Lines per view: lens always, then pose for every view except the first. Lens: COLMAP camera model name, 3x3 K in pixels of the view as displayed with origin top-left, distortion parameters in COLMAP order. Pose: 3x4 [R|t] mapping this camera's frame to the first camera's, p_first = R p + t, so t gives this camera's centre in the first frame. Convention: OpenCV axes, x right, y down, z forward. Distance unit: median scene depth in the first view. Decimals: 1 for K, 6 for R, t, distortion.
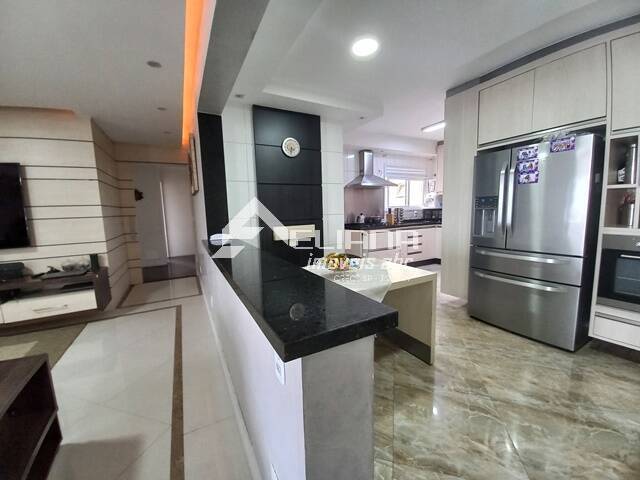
lens RADIAL K [[254.5, 0, 318.1], [0, 254.5, 239.8], [0, 0, 1]] dist [-0.000550, -0.008357]
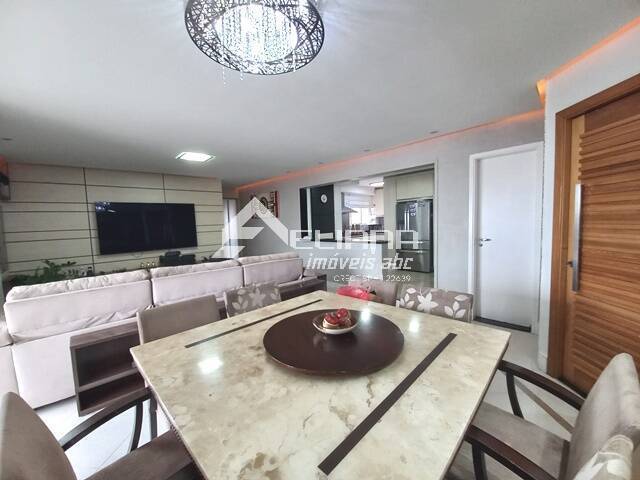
lens RADIAL K [[254.5, 0, 318.1], [0, 254.5, 239.8], [0, 0, 1]] dist [-0.000550, -0.008357]
pose [[0.965885, -0.023179, 0.257931, -0.788661], [0.038063, 0.997876, -0.052859, 0.126033], [-0.256158, 0.060874, 0.964716, -1.218395]]
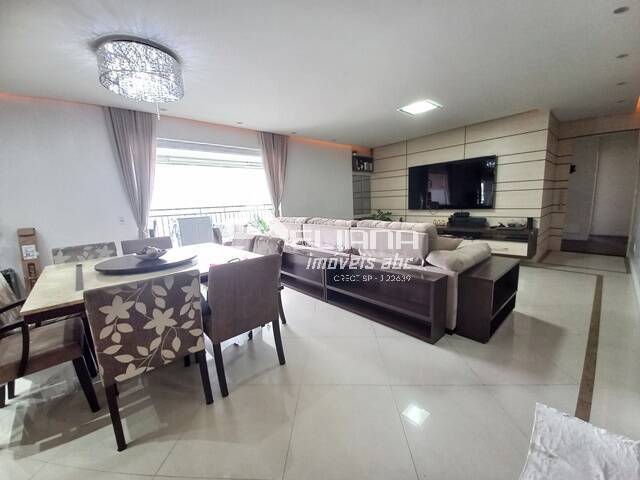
lens RADIAL K [[252.8, 0, 317.8], [0, 252.8, 241.2], [0, 0, 1]] dist [0.001925, -0.011661]
pose [[0.220220, 0.173599, -0.959878, 0.187600], [-0.076944, 0.984061, 0.160320, 0.062216], [0.972411, 0.038552, 0.230068, -0.455669]]
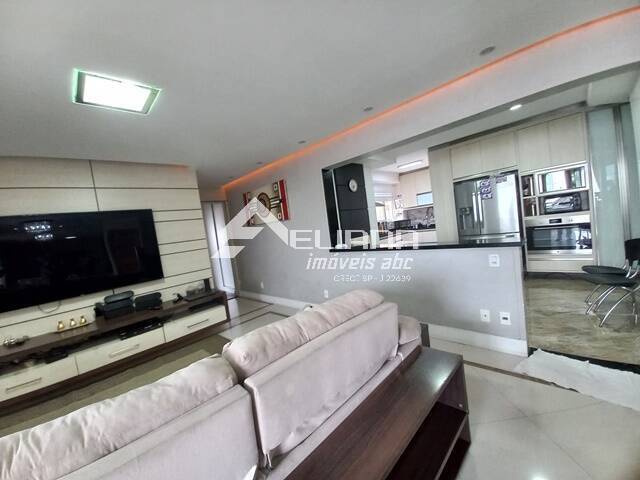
lens RADIAL K [[252.8, 0, 317.8], [0, 252.8, 241.2], [0, 0, 1]] dist [0.001925, -0.011661]
pose [[0.952641, -0.114003, 0.281919, -0.811453], [0.137657, 0.988311, -0.065509, 0.035853], [-0.271156, 0.101215, 0.957199, -0.377625]]
